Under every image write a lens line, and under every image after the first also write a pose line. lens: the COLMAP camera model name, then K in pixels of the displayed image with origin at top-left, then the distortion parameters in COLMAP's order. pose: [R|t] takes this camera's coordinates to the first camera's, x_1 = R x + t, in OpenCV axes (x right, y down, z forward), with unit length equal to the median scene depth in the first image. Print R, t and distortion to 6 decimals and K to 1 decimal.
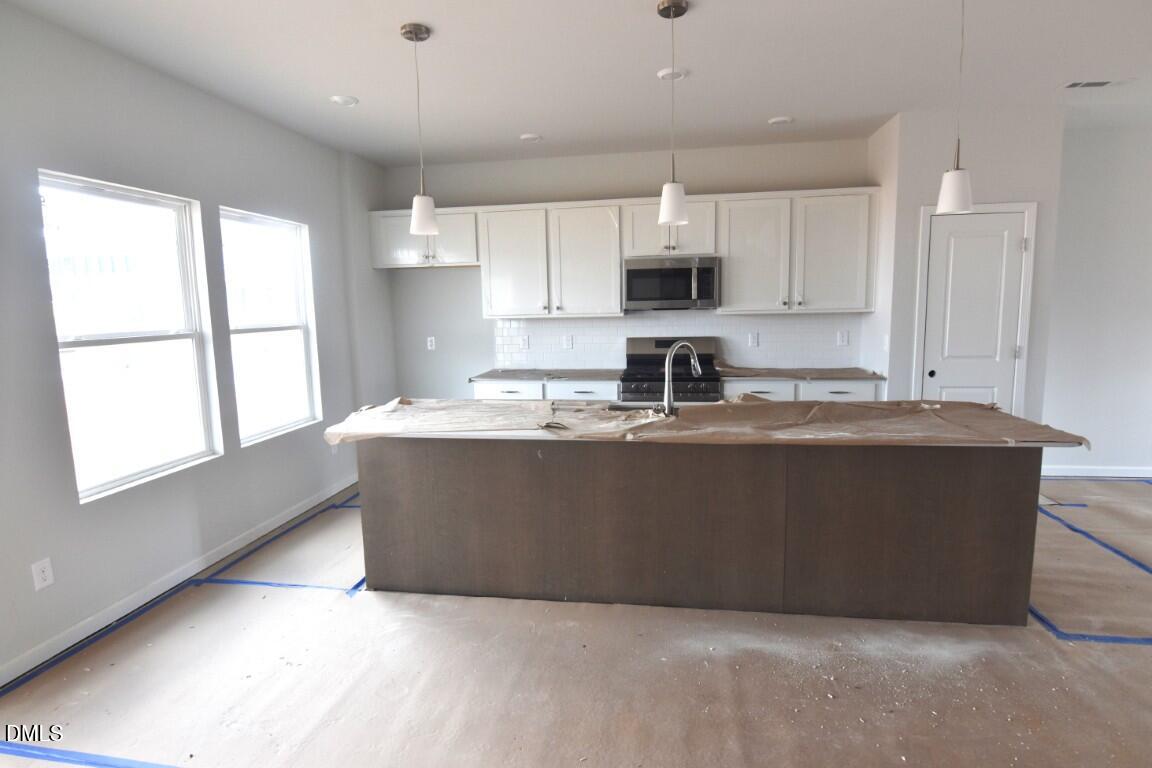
lens RADIAL K [[569.4, 0, 576.7], [0, 569.4, 381.4], [0, 0, 1]] dist [-0.014918, -0.001699]
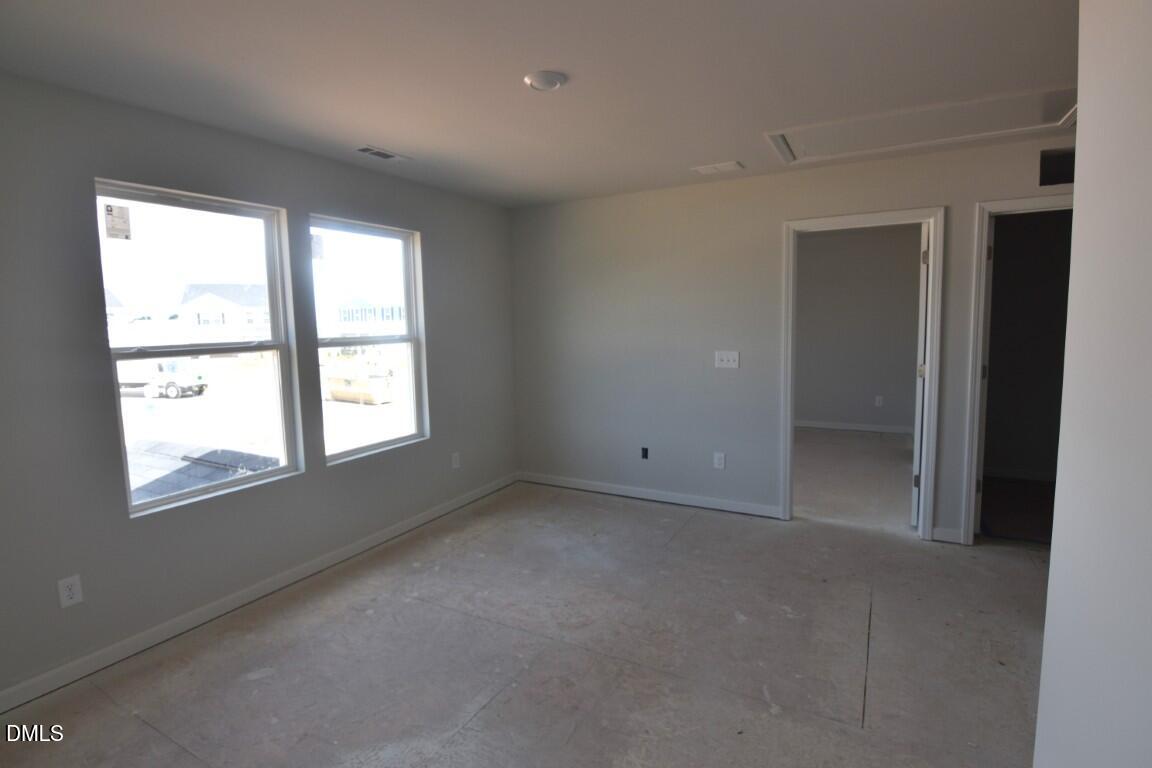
lens RADIAL K [[569.4, 0, 576.7], [0, 569.4, 381.4], [0, 0, 1]] dist [-0.014918, -0.001699]
pose [[0.944415, 0.023820, -0.327893, 0.129638], [-0.032566, 0.999245, -0.021208, -0.018664], [0.327140, 0.030708, 0.944477, 0.254957]]
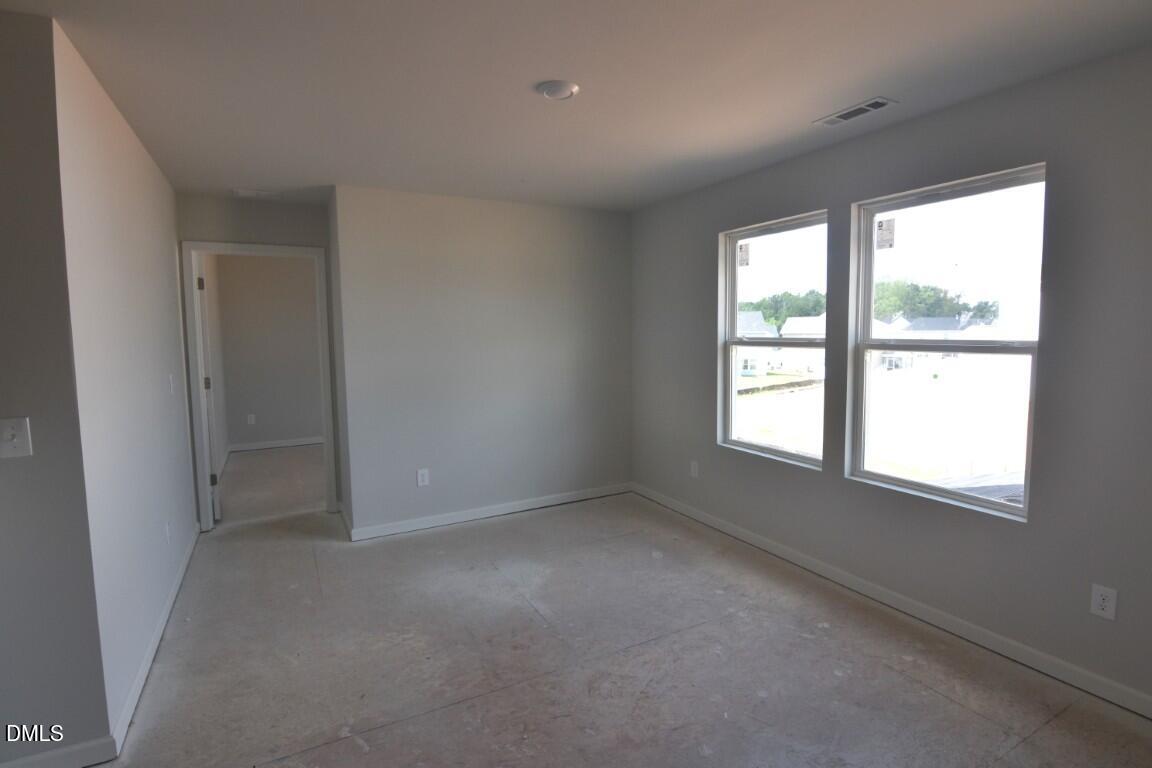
lens RADIAL K [[569.4, 0, 576.7], [0, 569.4, 381.4], [0, 0, 1]] dist [-0.014918, -0.001699]
pose [[-0.797595, 0.073405, -0.598710, 0.281473], [-0.064190, 0.976602, 0.205250, -0.193436], [0.599768, 0.202138, -0.774221, 1.501589]]
